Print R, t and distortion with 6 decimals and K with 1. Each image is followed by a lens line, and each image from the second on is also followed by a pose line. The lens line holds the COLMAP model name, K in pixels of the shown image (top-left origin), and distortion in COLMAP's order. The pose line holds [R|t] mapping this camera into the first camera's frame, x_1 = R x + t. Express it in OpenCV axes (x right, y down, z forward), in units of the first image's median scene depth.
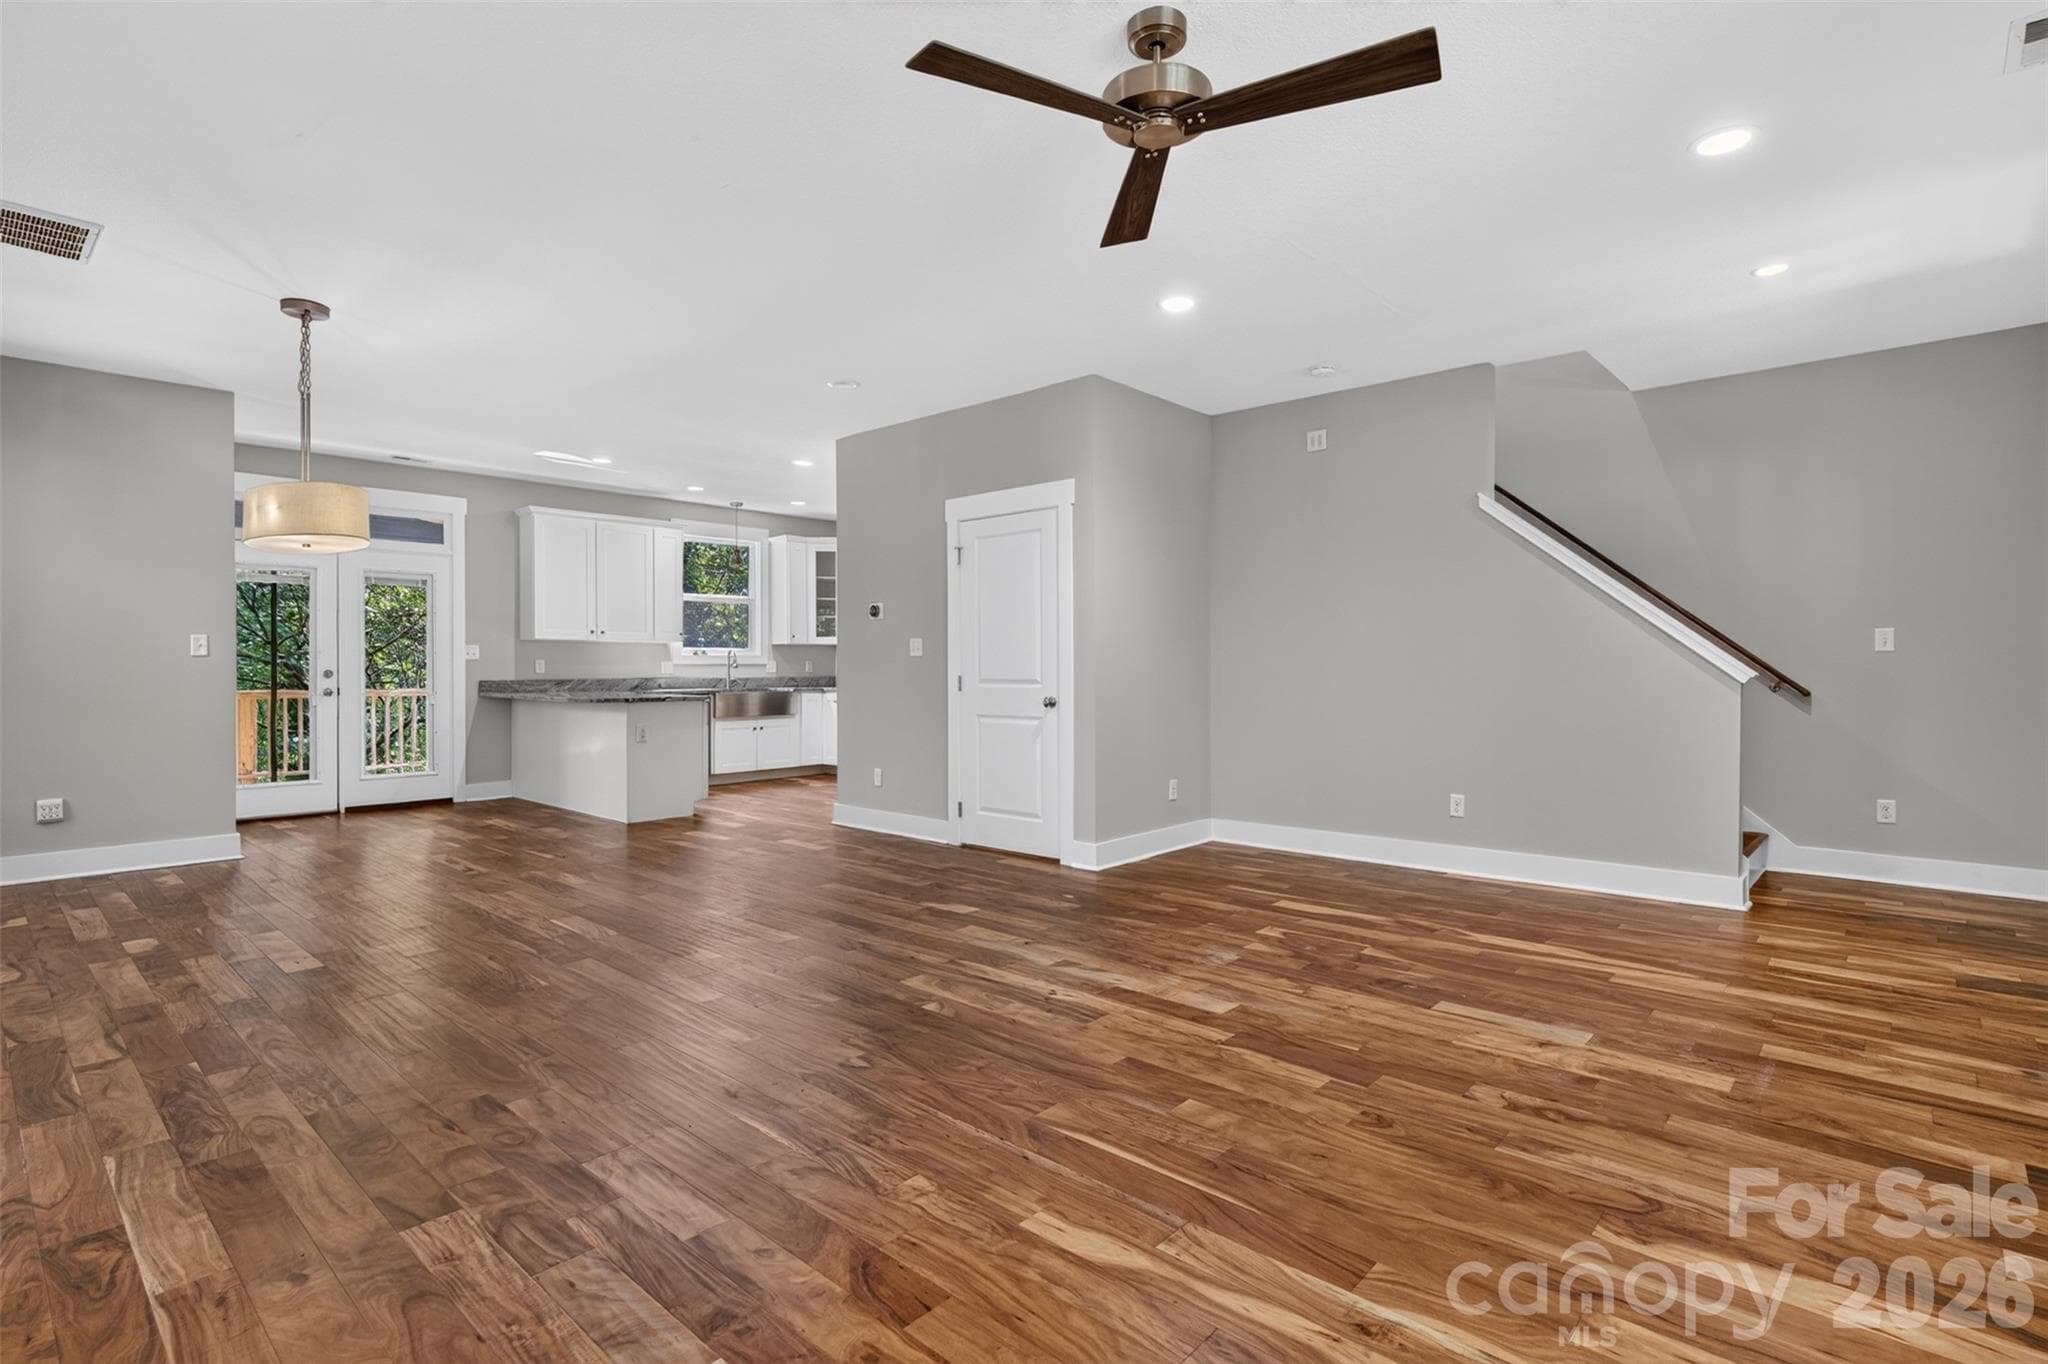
lens RADIAL K [[1000.3, 0, 1021.3], [0, 1000.3, 667.1], [0, 0, 1]] dist [0.115800, 0.000041]
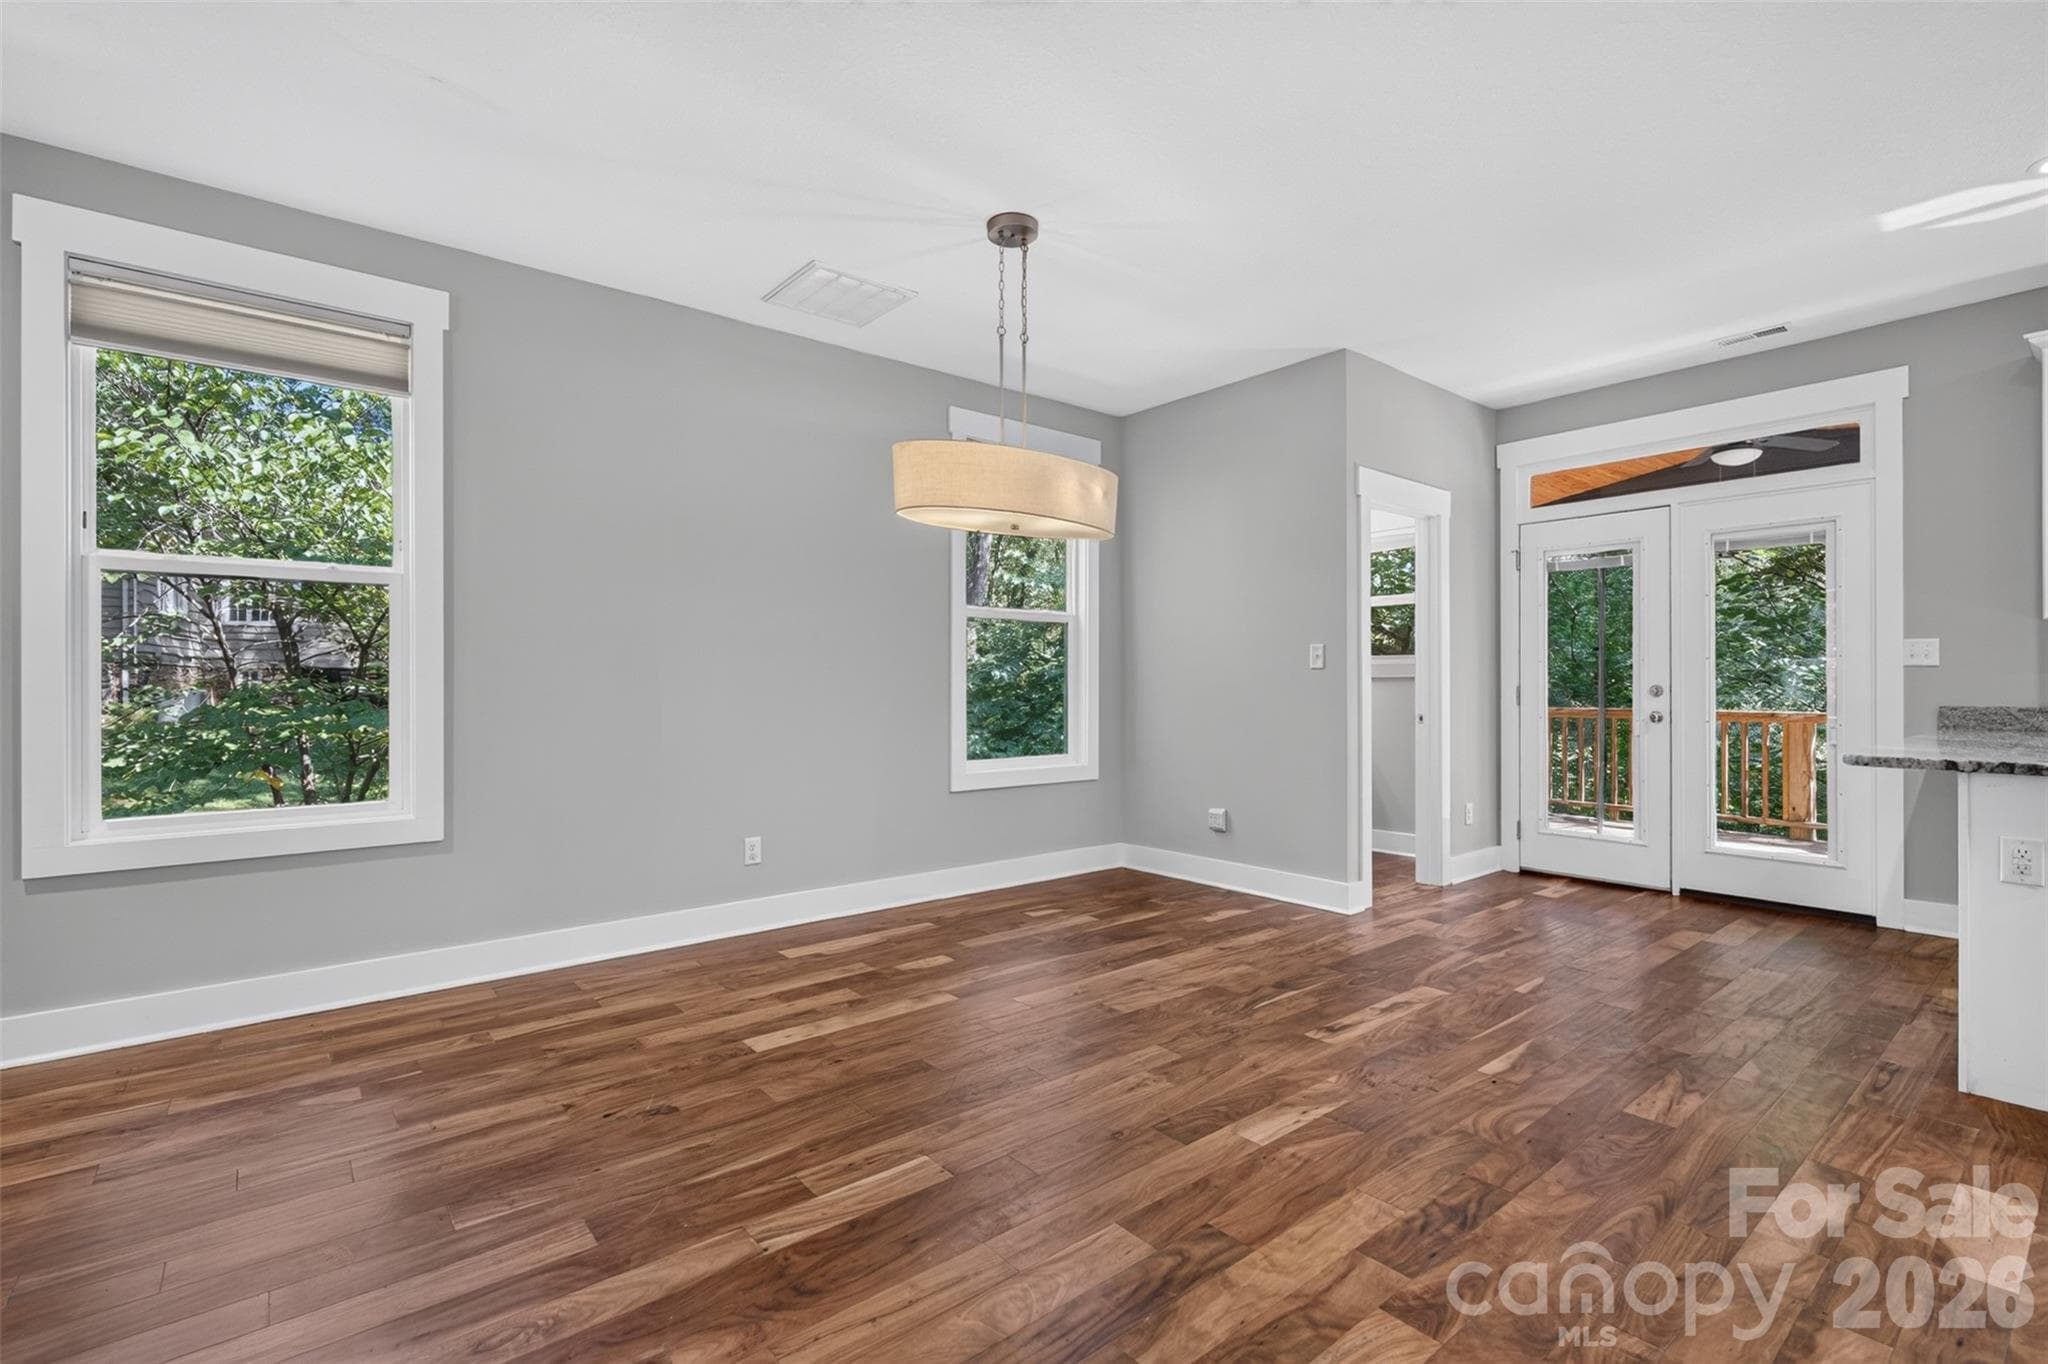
lens RADIAL K [[925.2, 0, 988.5], [0, 925.2, 690.2], [0, 0, 1]] dist [-0.000028, 0.000270]
pose [[-0.150660, 0.022243, -0.988335, 0.009761], [0.001197, 0.999750, 0.022317, -0.008121], [0.988585, 0.002179, -0.150649, 0.654193]]
